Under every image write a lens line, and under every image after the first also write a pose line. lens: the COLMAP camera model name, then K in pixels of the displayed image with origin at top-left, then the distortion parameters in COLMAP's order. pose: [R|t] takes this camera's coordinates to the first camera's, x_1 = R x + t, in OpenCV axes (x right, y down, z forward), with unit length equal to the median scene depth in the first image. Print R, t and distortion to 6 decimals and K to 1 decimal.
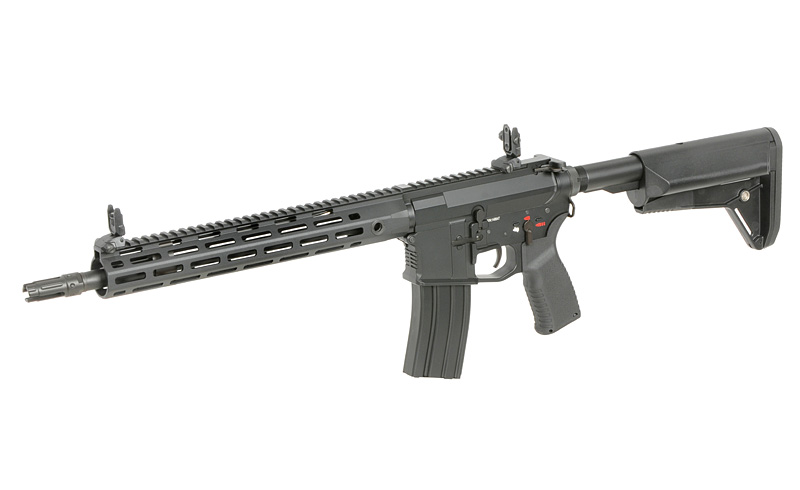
lens RADIAL K [[2869.1, 0, 400.0], [0, 2869.1, 245.0], [0, 0, 1]] dist [-0.140053, -0.240818]
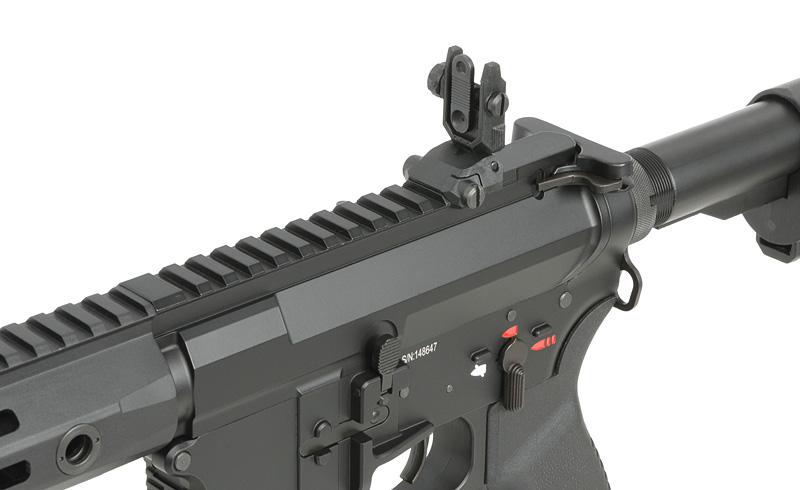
lens RADIAL K [[2869.1, 0, 400.0], [0, 2869.1, 245.0], [0, 0, 1]] dist [-0.140053, -0.240818]
pose [[0.979025, -0.023485, 0.202382, -0.032899], [-0.011648, 0.985258, 0.170677, -0.073895], [-0.203407, -0.169454, 0.964319, 0.692501]]
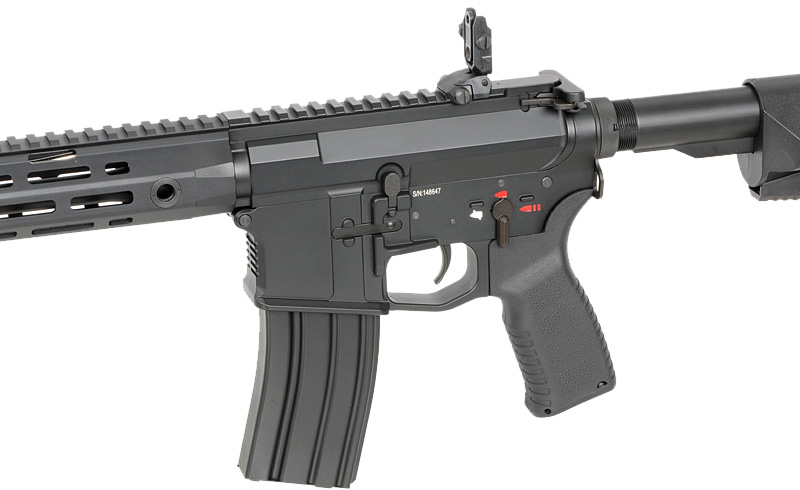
lens RADIAL K [[2869.1, 0, 400.0], [0, 2869.1, 245.0], [0, 0, 1]] dist [-0.140053, -0.240818]
pose [[0.964602, 0.096218, -0.245529, 0.153531], [-0.080817, 0.994120, 0.072071, -0.035831], [0.251020, -0.049677, 0.966706, 0.498812]]
